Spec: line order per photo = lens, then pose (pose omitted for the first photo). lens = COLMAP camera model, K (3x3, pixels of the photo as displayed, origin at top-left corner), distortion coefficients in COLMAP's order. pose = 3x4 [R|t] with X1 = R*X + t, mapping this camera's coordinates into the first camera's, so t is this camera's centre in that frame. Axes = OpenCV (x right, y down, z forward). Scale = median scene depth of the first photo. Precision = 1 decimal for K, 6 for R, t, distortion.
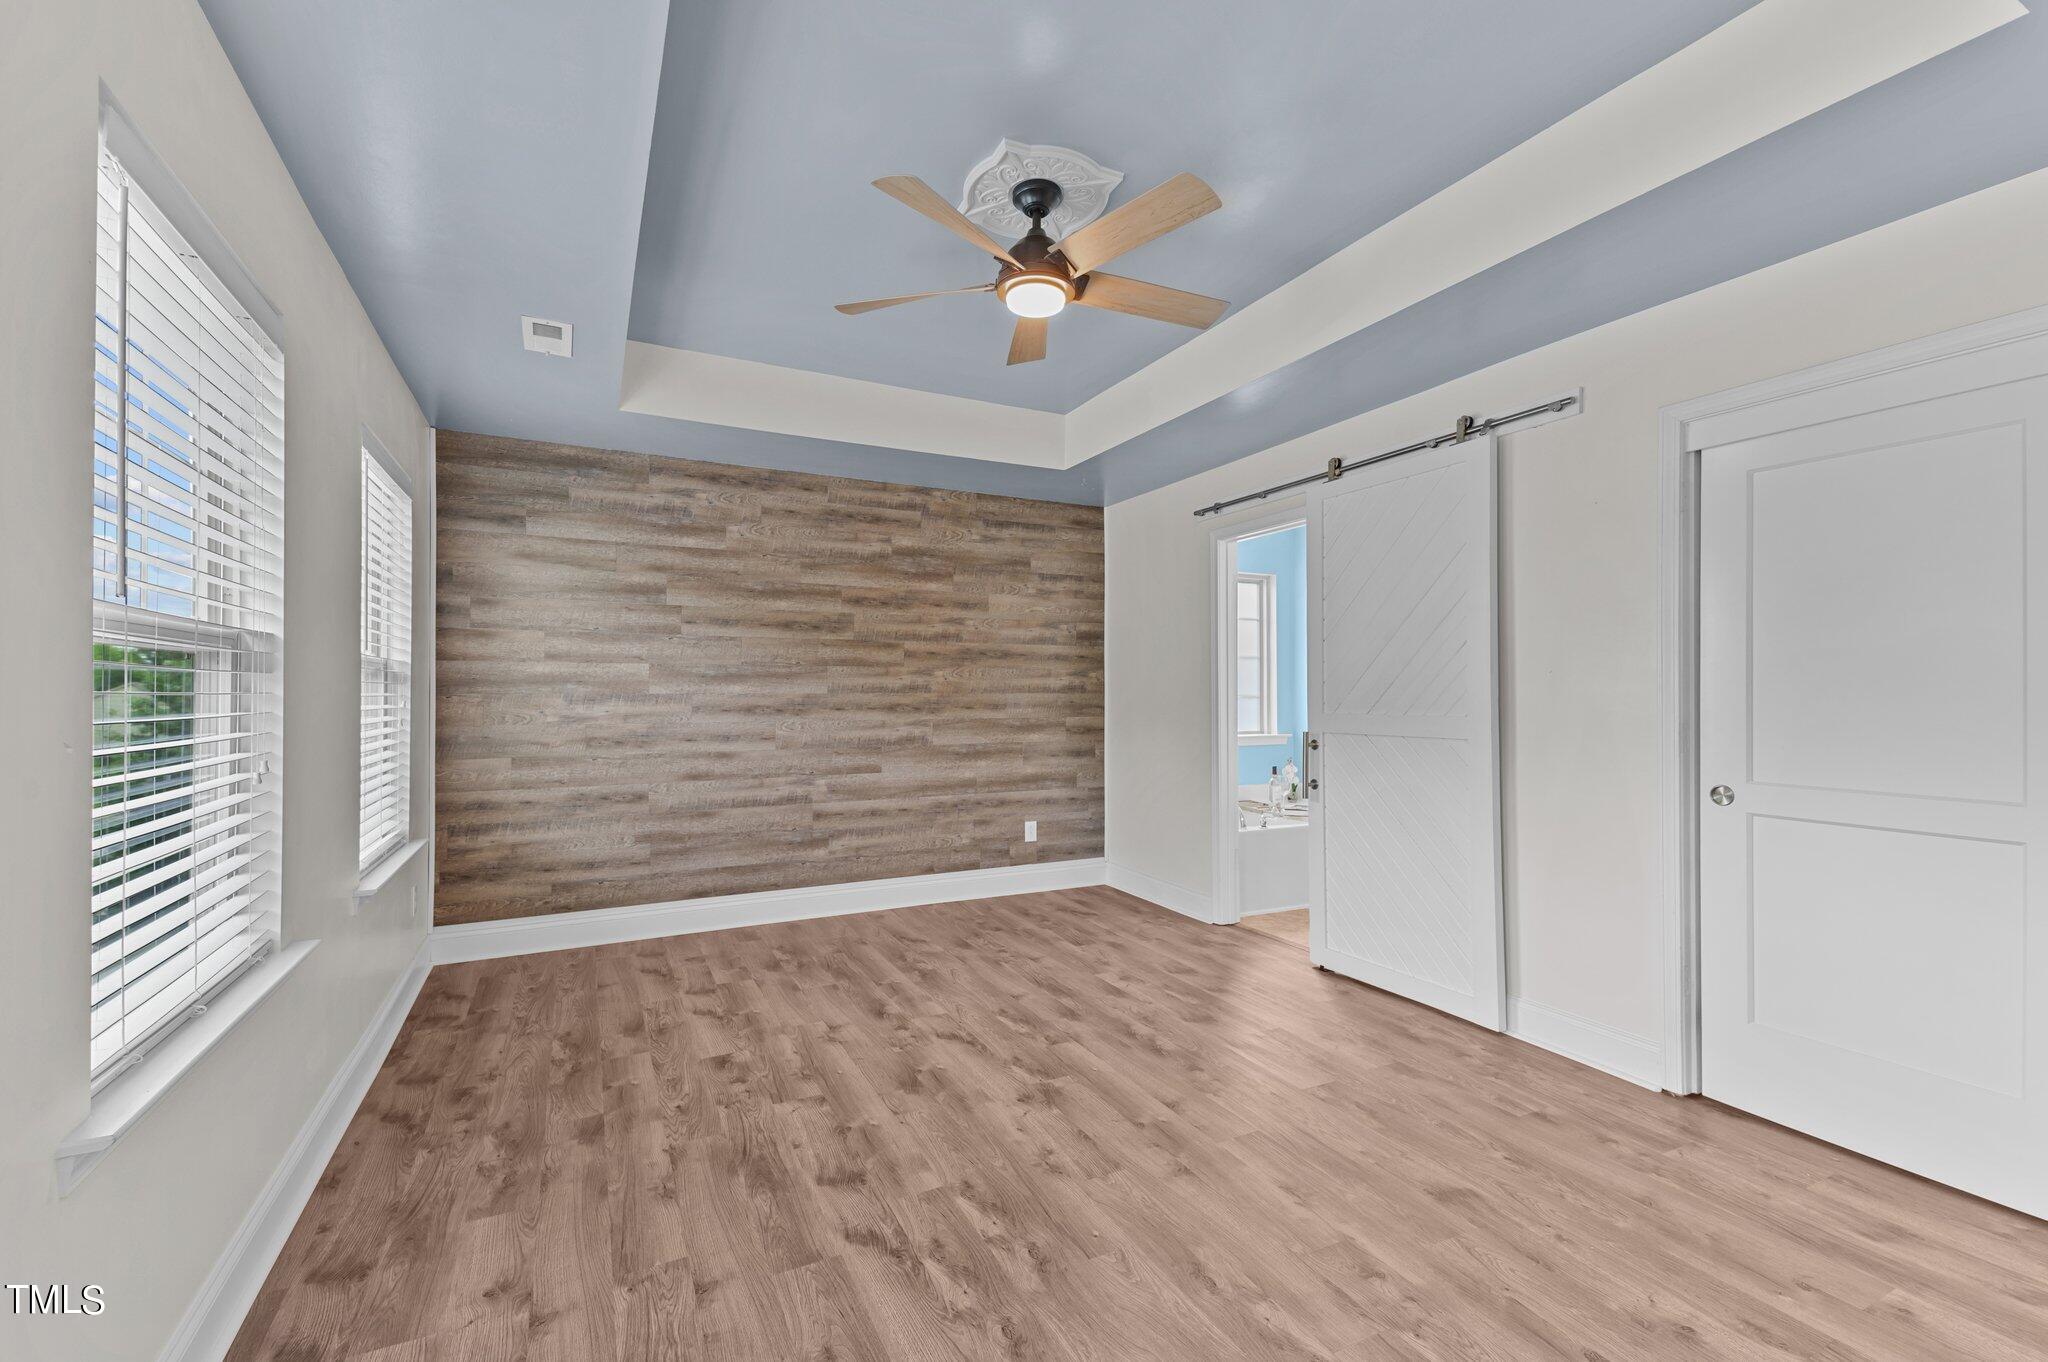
lens RADIAL K [[840.5, 0, 1020.9], [0, 840.5, 680.8], [0, 0, 1]] dist [0.010108, -0.001424]
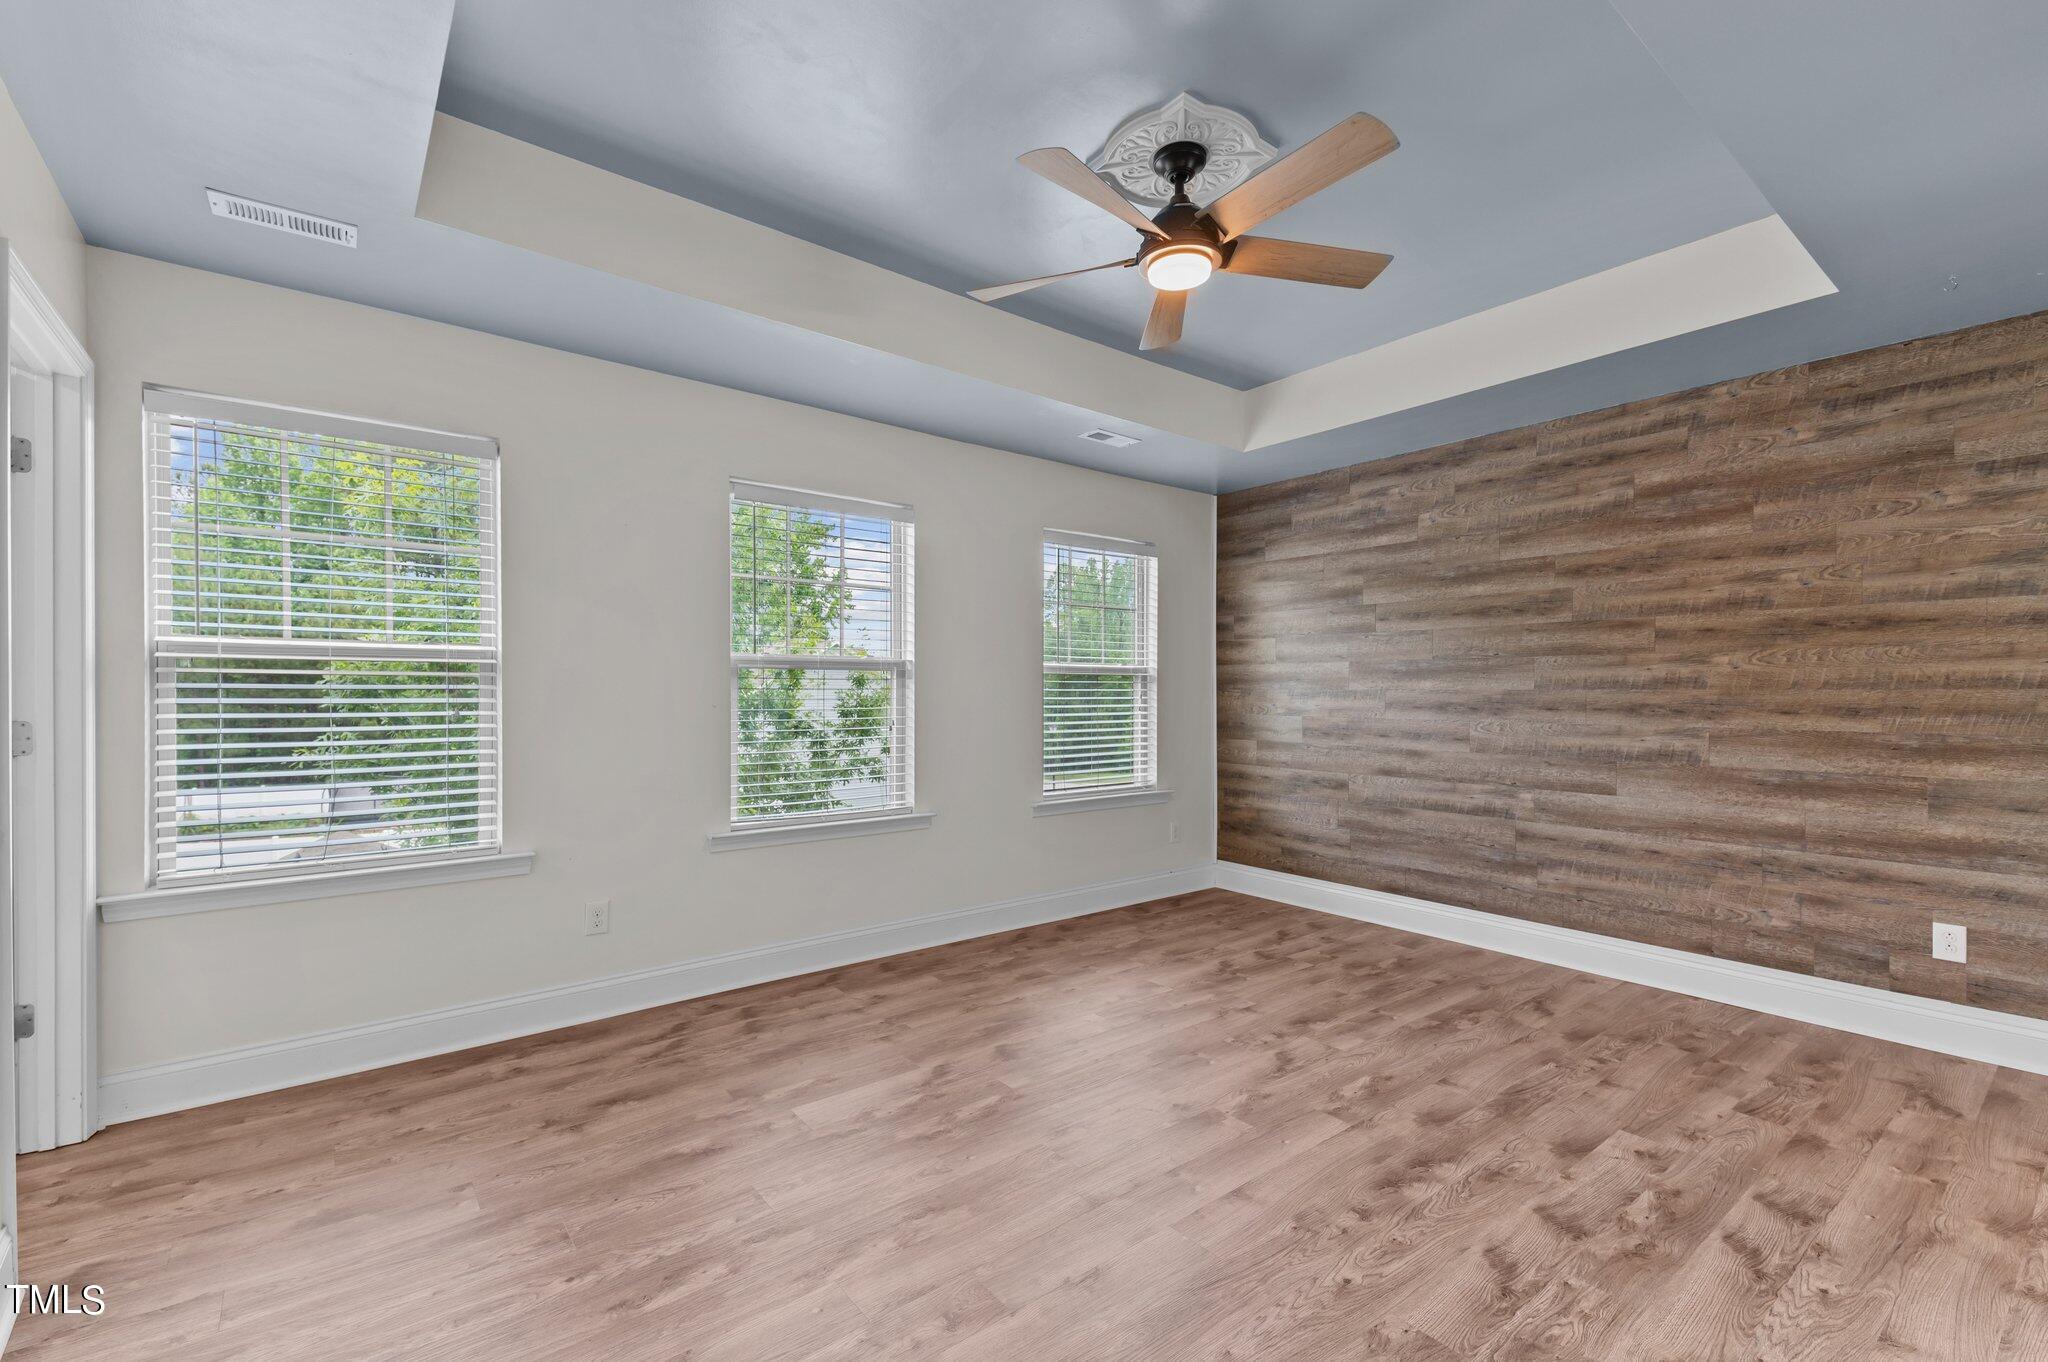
lens RADIAL K [[879.7, 0, 1021.6], [0, 879.7, 692.7], [0, 0, 1]] dist [-0.006987, -0.003943]
pose [[0.177389, 0.001025, -0.984140, 0.541915], [0.011786, 0.999926, 0.003166, 0.009784], [0.984070, -0.012161, 0.177364, 0.366378]]
